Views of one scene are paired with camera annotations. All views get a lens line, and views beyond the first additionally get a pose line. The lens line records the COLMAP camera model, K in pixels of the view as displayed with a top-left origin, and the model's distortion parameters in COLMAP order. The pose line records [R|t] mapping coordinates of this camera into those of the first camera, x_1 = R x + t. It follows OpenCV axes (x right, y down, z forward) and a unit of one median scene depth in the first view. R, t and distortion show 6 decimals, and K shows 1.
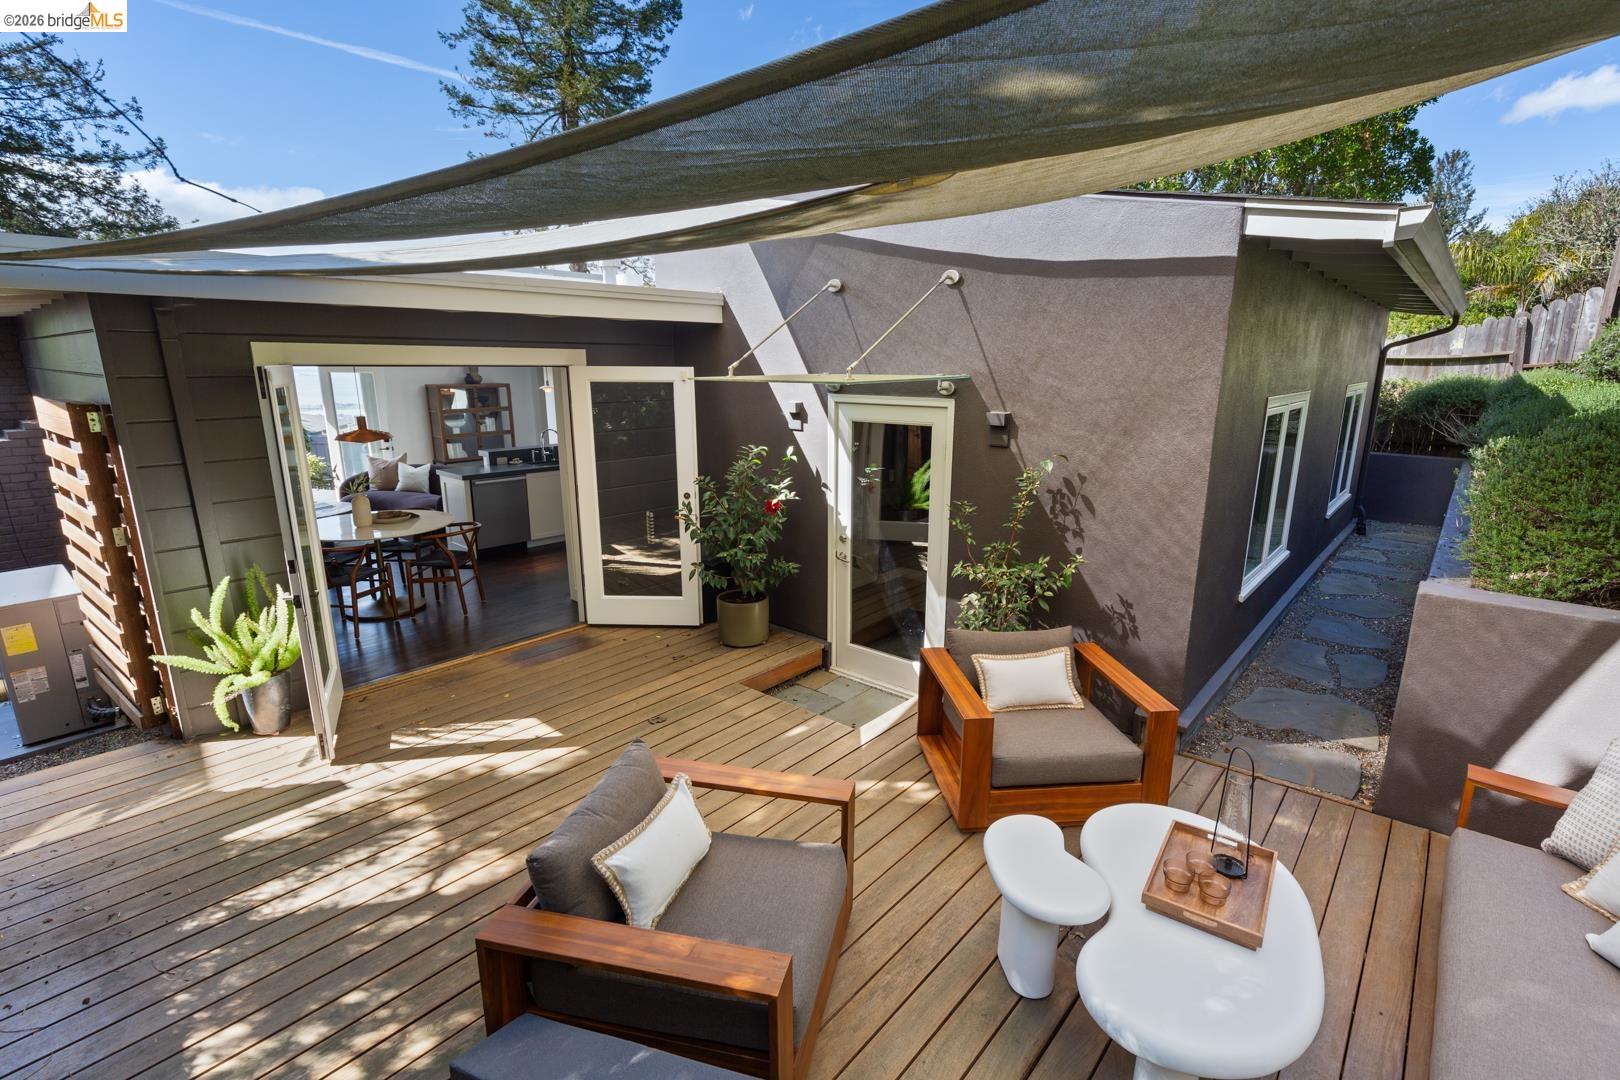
lens RADIAL K [[751.8, 0, 829.4], [0, 751.8, 547.4], [0, 0, 1]] dist [0.001238, 0.000039]
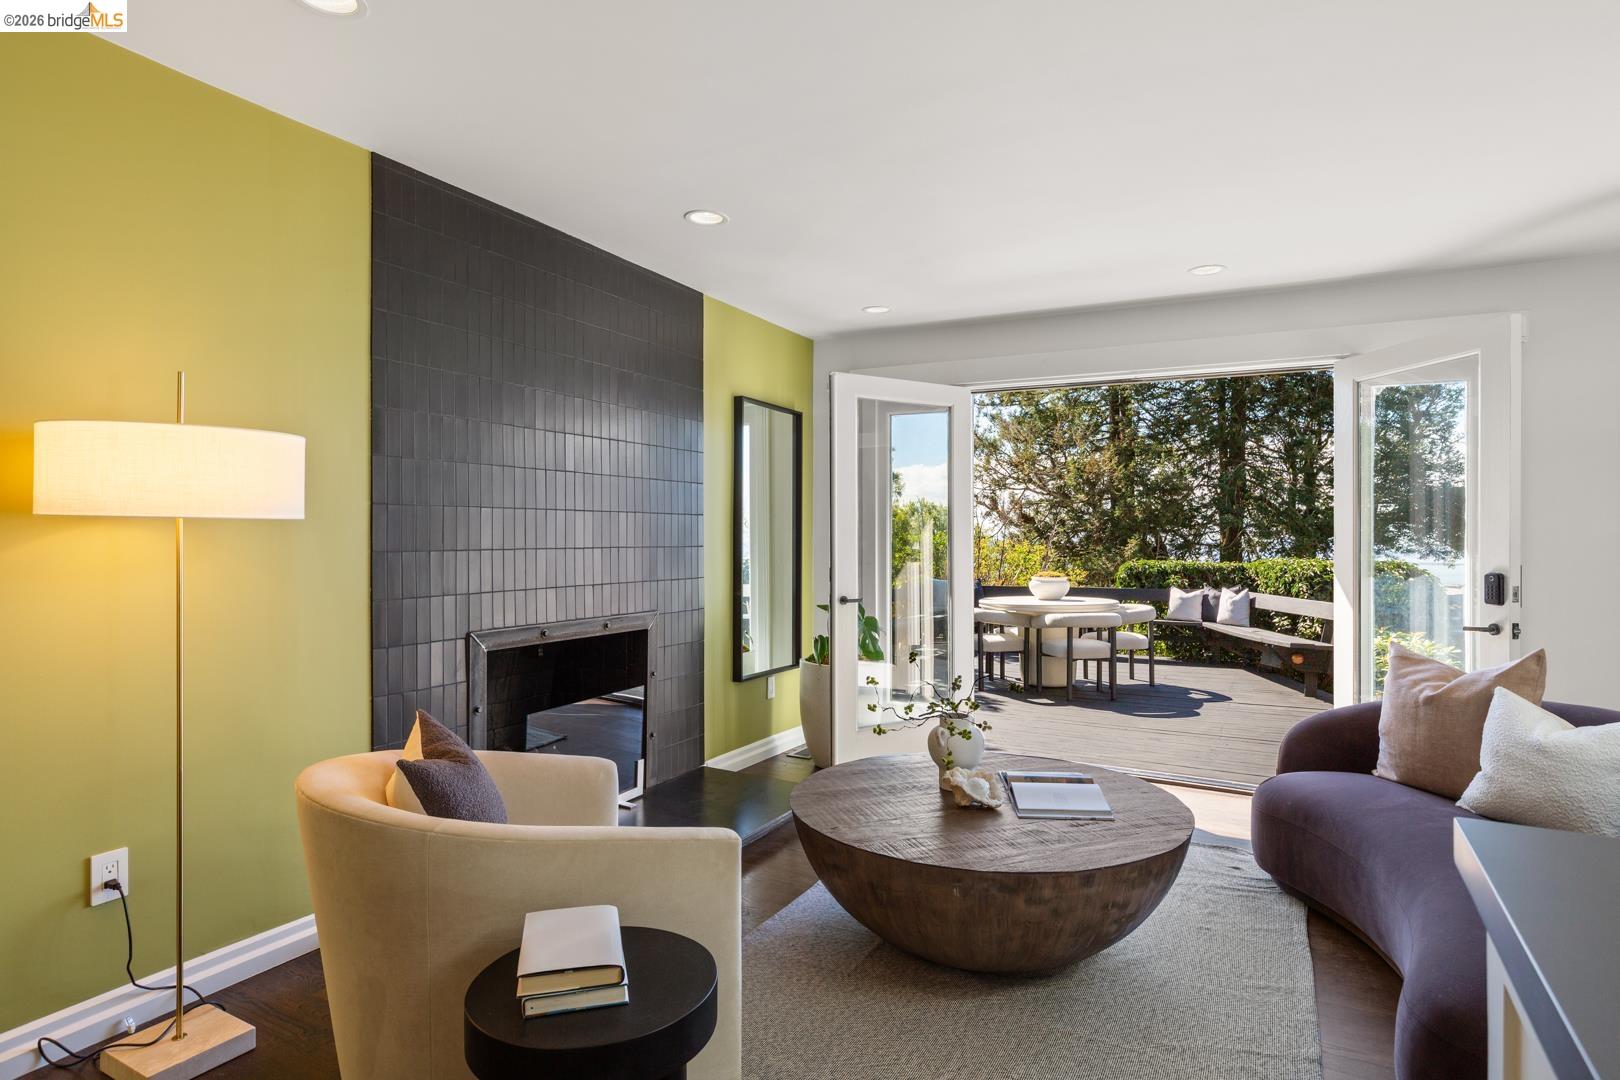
lens RADIAL K [[868.2, 0, 835.7], [0, 868.2, 534.8], [0, 0, 1]] dist [-0.006281, -0.000315]
pose [[0.217850, -0.005317, -0.975968, -0.359816], [-0.239658, 0.969077, -0.058775, -0.094756], [0.946100, 0.246703, 0.209839, 0.744702]]
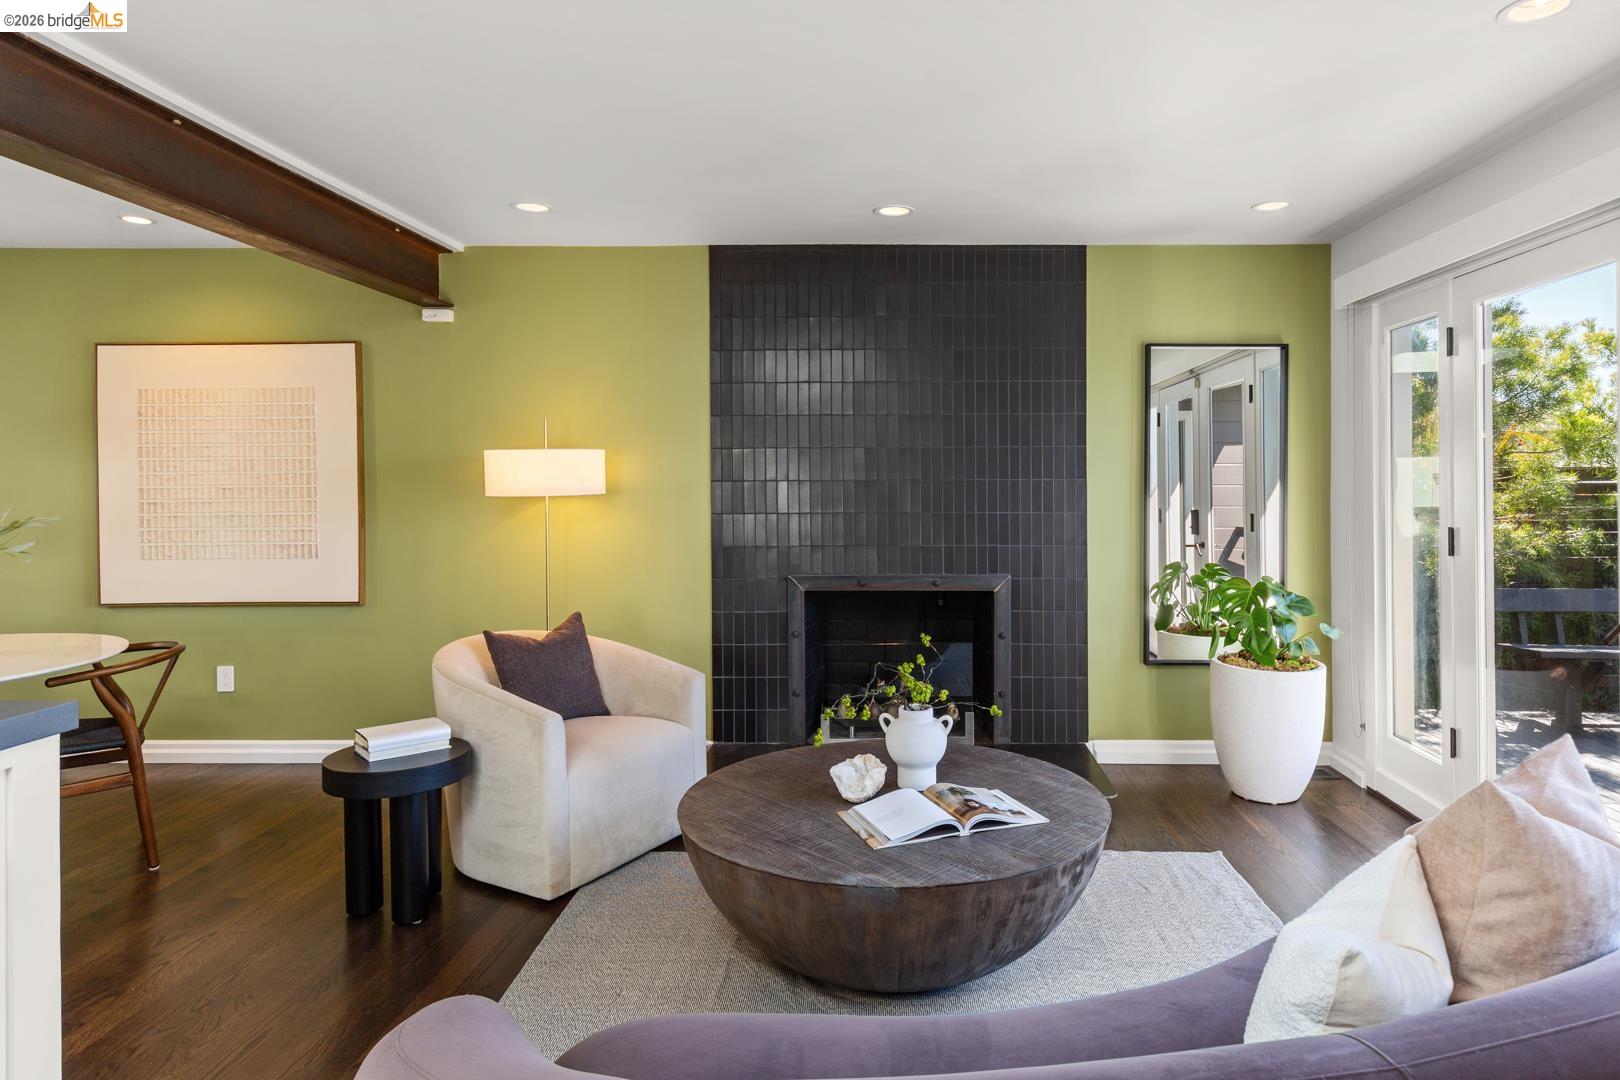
lens RADIAL K [[932.5, 0, 879.5], [0, 932.5, 490.1], [0, 0, 1]] dist [0.001825, 0.000665]
pose [[-0.767366, 0.000756, -0.641208, -0.436642], [-0.157125, 0.969290, 0.189181, -0.175255], [0.621660, 0.245921, -0.743682, 1.031296]]
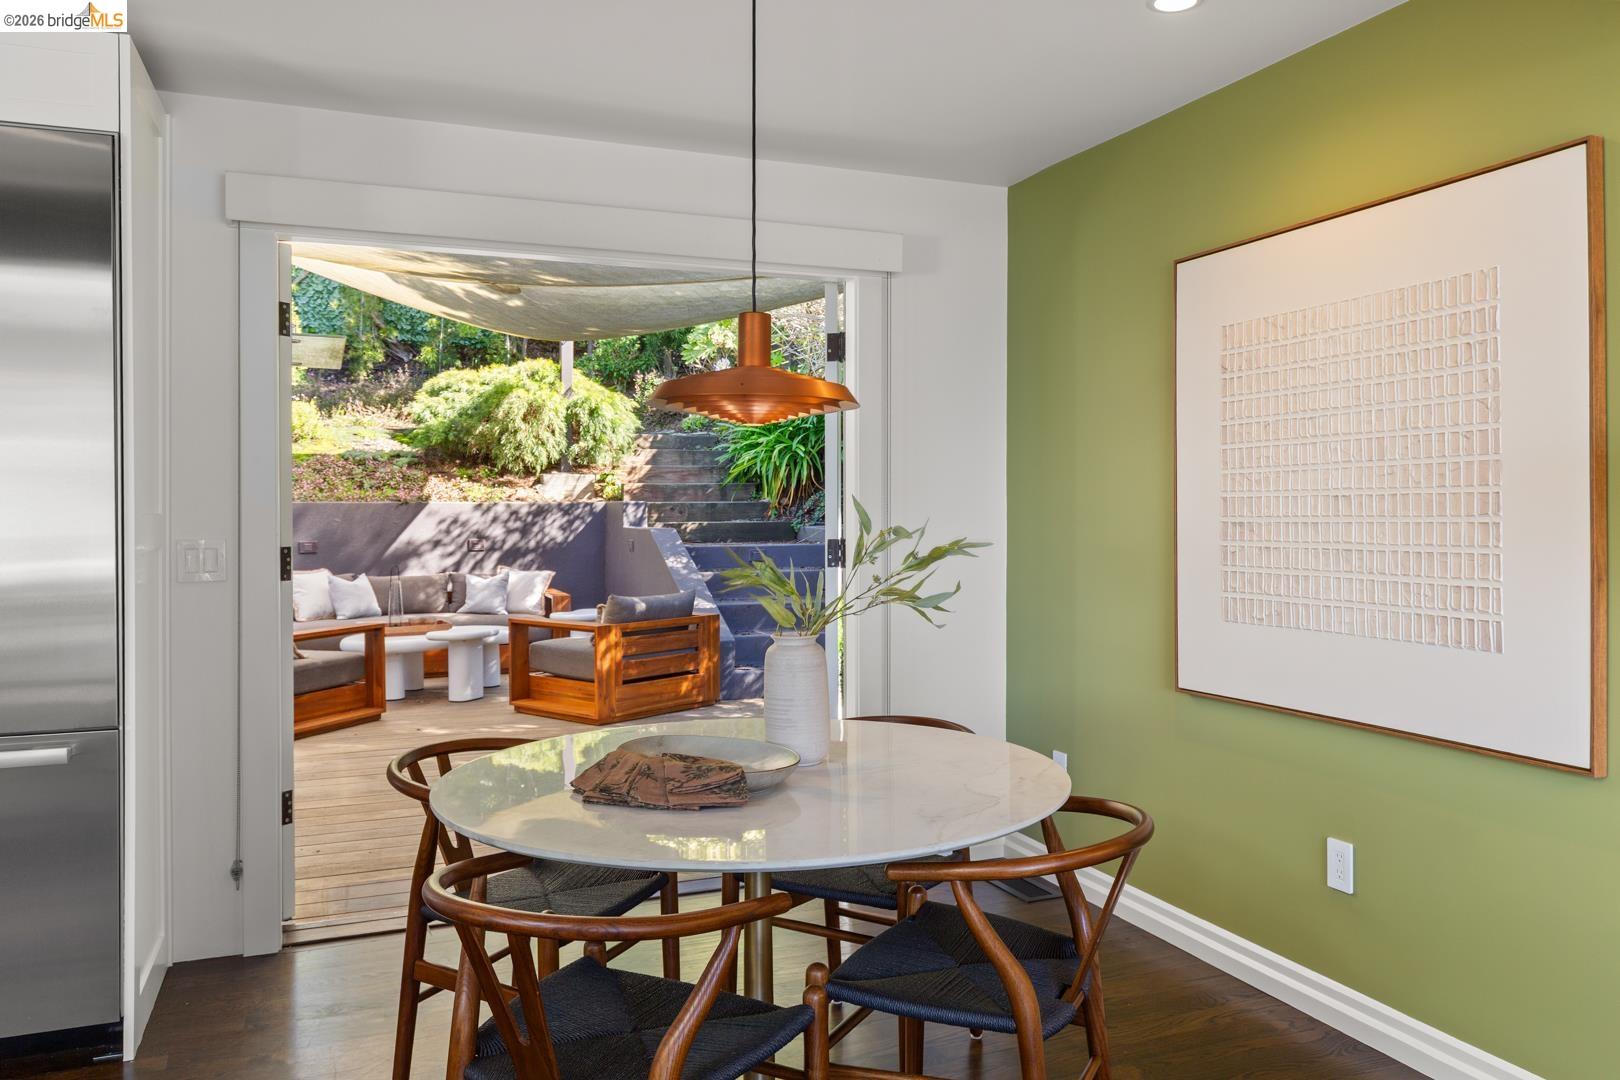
lens RADIAL K [[1197.0, 0, 836.6], [0, 1197.0, 506.7], [0, 0, 1]] dist [-0.001313, -0.003206]
pose [[-0.896194, -0.005769, 0.443624, -0.499824], [0.101962, 0.970473, 0.218600, -0.119286], [-0.431787, 0.241141, -0.869144, 0.823222]]
